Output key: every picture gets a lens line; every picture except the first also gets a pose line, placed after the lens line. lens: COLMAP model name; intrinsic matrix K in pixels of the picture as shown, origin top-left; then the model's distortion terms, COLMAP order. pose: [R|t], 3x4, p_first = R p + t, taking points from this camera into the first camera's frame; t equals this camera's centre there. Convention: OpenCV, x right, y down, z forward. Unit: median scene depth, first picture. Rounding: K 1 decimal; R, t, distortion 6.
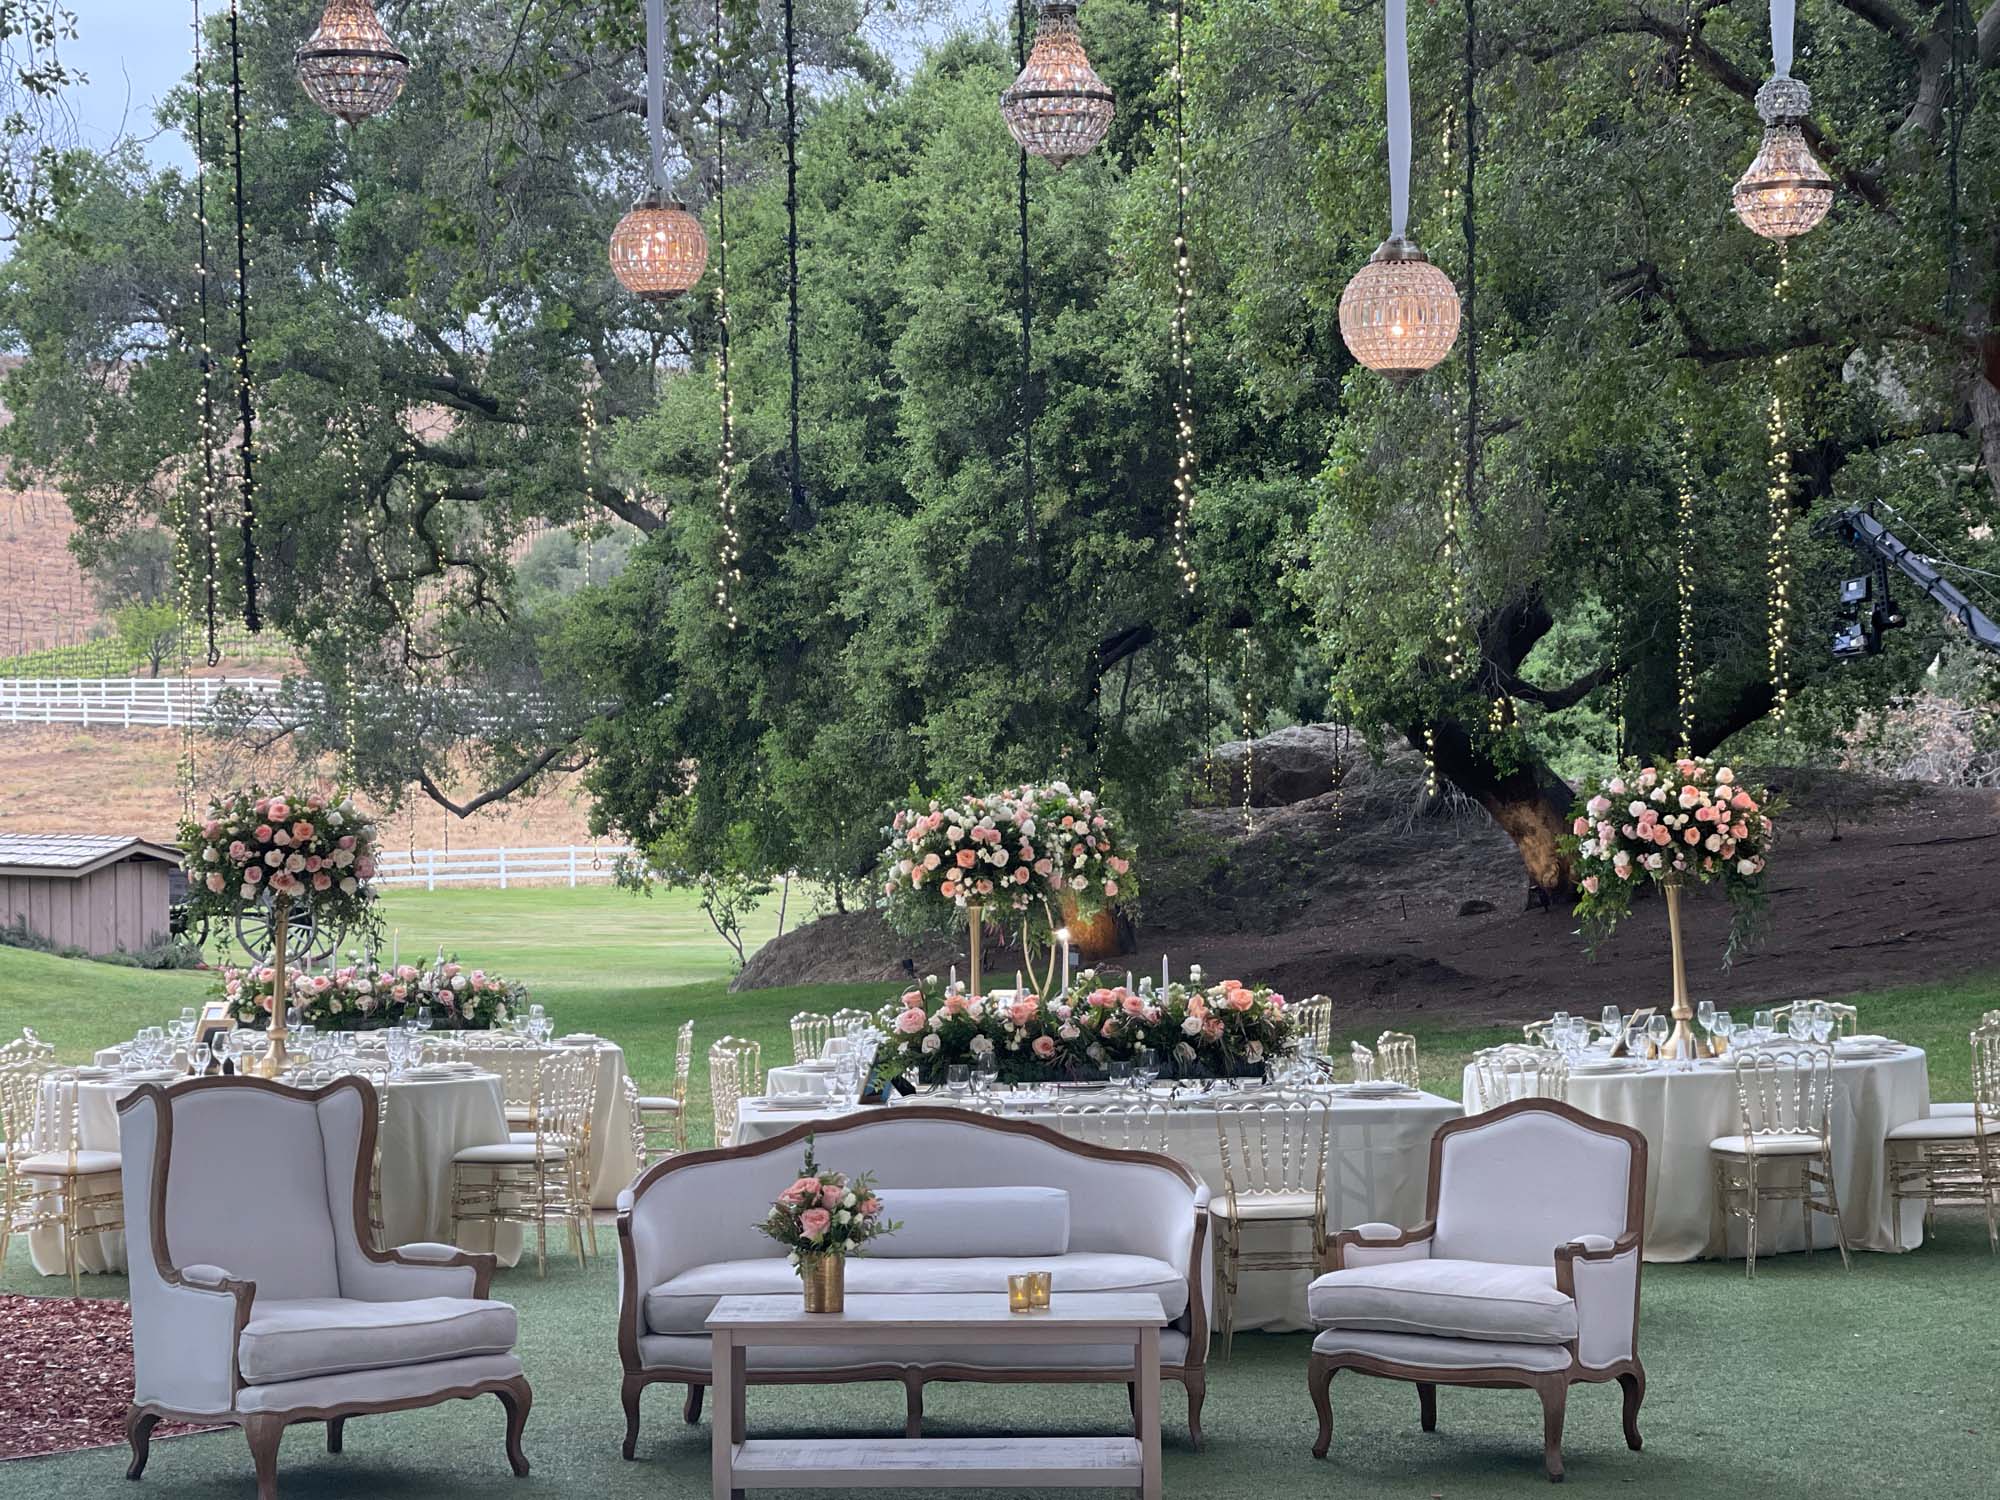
lens RADIAL K [[2879.0, 0, 1000.0], [0, 2879.0, 750.0], [0, 0, 1]] dist [0.102683, 0.049047]
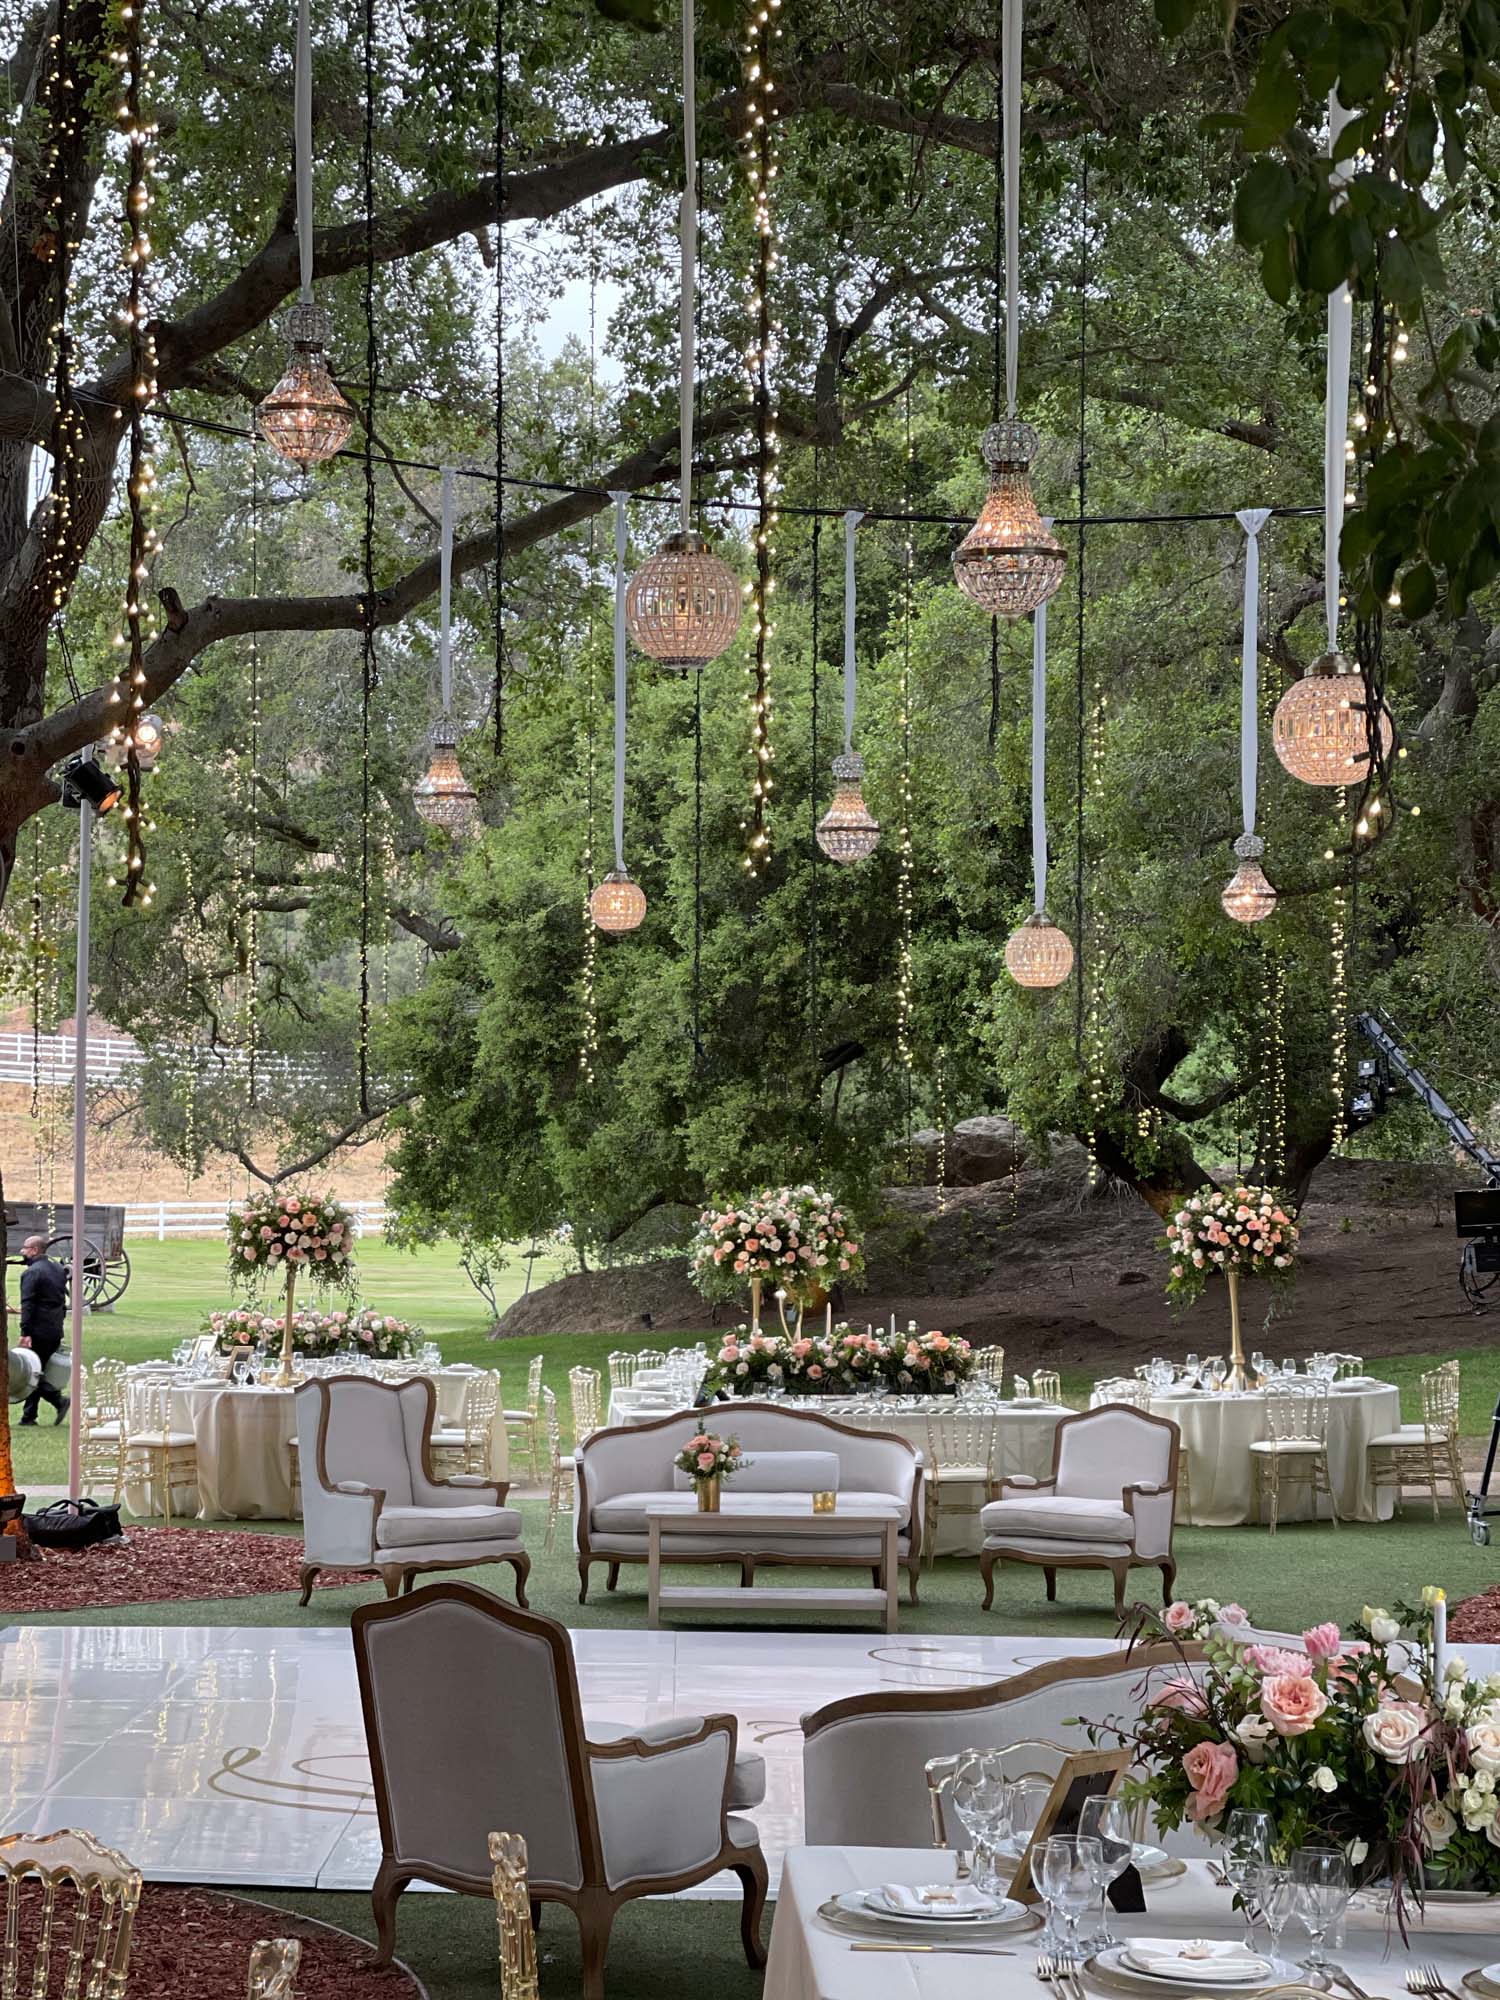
lens RADIAL K [[2879.0, 0, 707.2], [0, 2879.0, 1002.6], [0, 0, 1]] dist [0.102683, 0.049047]
pose [[0.999825, 0.017701, 0.006025, -0.047412], [-0.017475, 0.999212, -0.035643, -0.034024], [-0.006652, 0.035531, 0.999346, -0.481231]]
